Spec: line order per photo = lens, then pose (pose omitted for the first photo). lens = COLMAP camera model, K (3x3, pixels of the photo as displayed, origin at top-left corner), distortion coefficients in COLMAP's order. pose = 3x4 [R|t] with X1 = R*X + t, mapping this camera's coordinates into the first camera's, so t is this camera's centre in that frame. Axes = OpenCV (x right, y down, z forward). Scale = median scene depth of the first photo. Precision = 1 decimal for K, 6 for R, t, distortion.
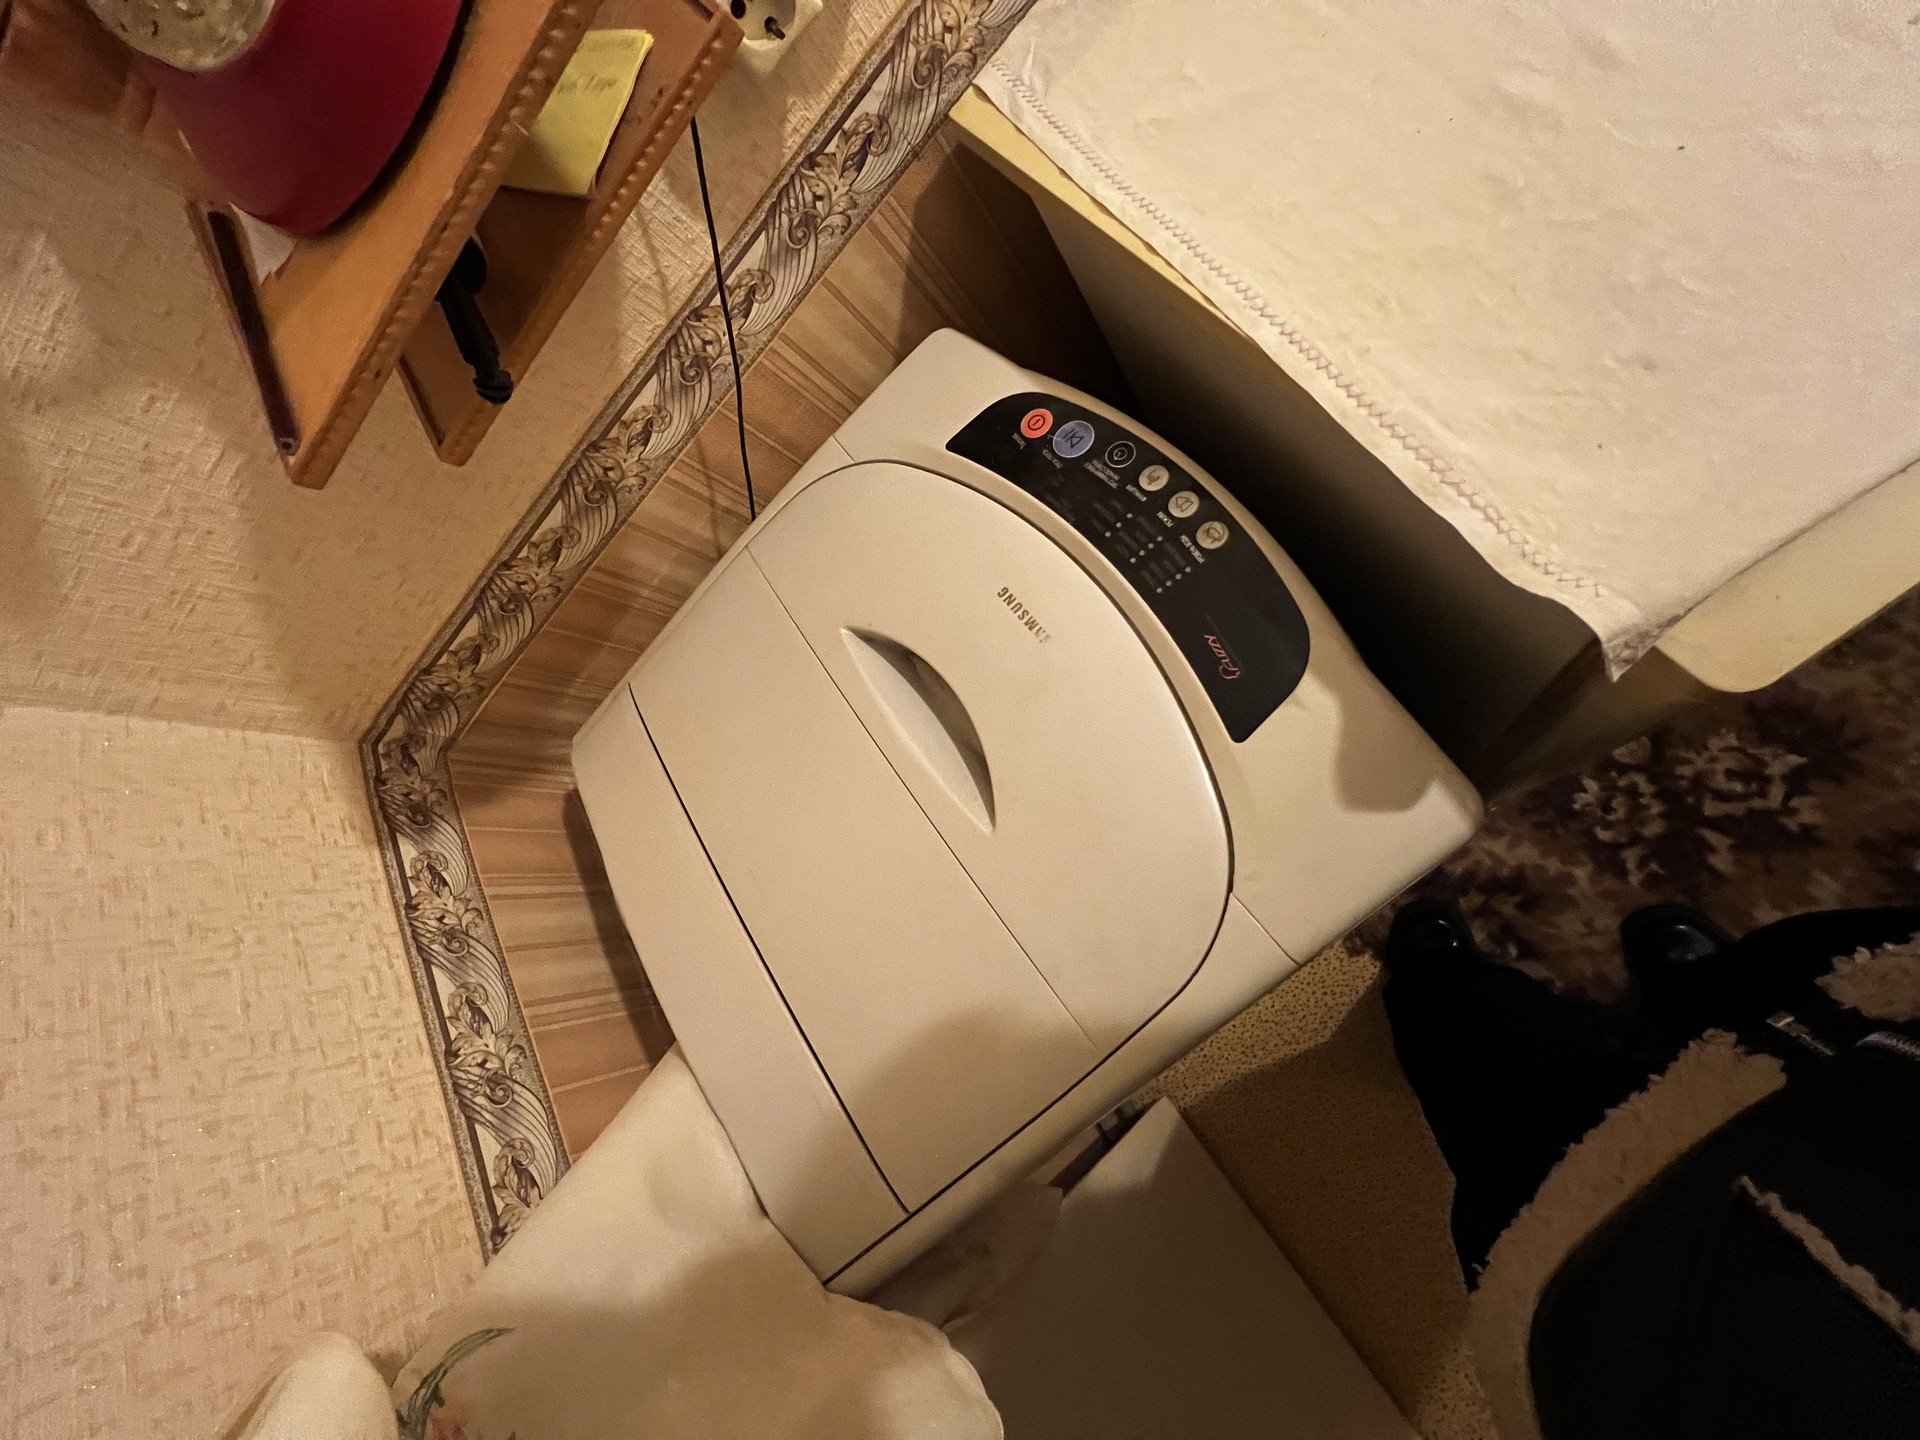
lens RADIAL K [[755.8, 0, 962.8], [0, 755.8, 729.2], [0, 0, 1]] dist [-0.002636, 0.000432]
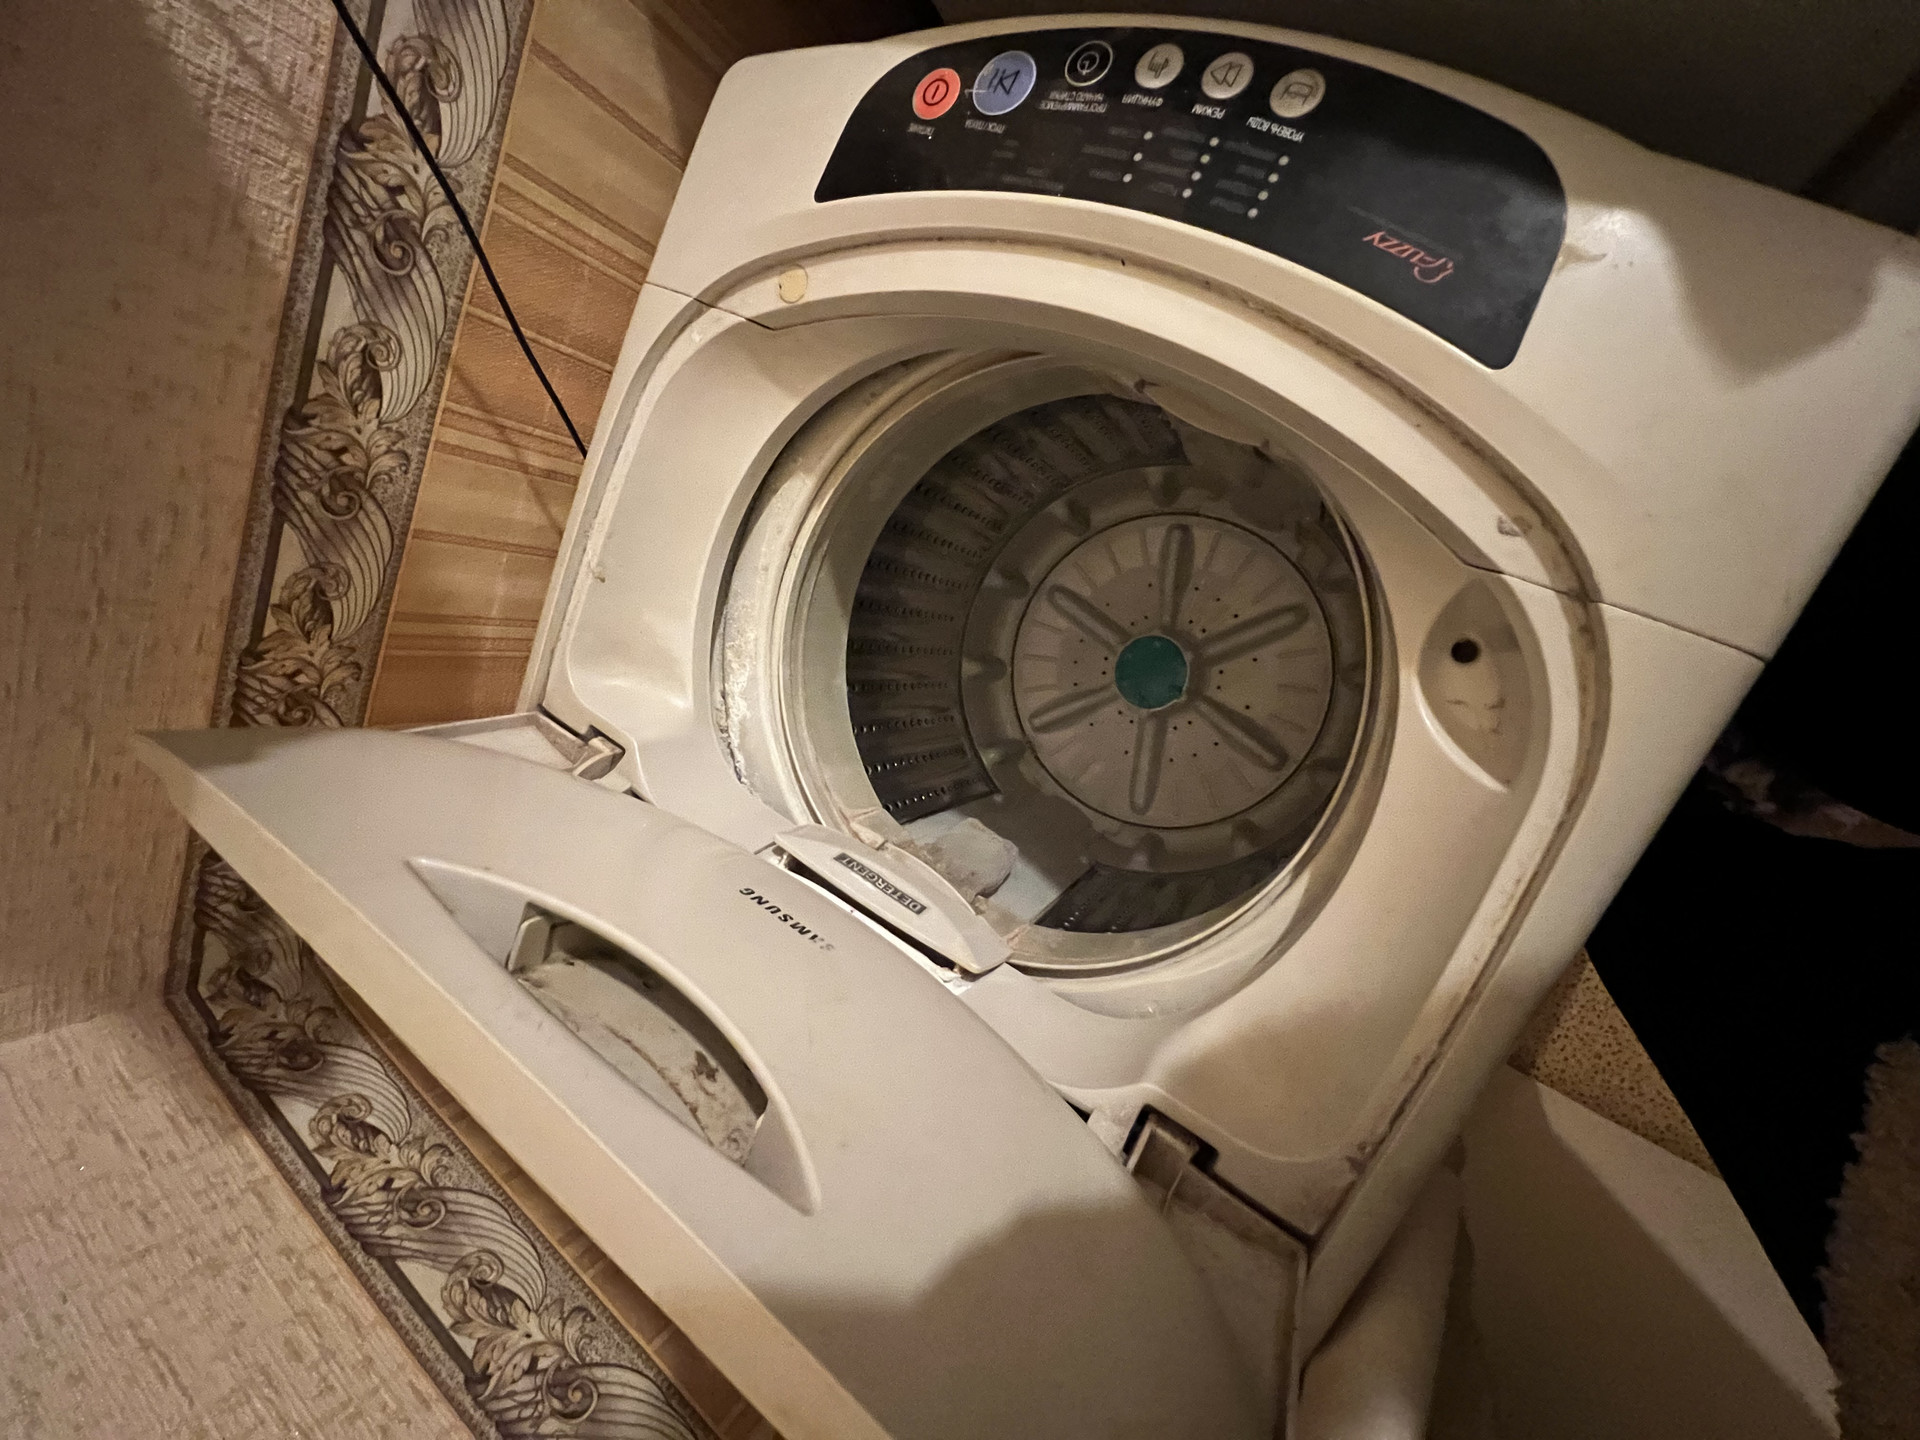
lens RADIAL K [[755.8, 0, 964.5], [0, 755.8, 720.0], [0, 0, 1]] dist [-0.002636, 0.000432]
pose [[0.913987, -0.398992, 0.073704, -0.121092], [0.397543, 0.916953, 0.034022, 0.058832], [-0.081157, -0.001795, 0.996700, 0.318111]]
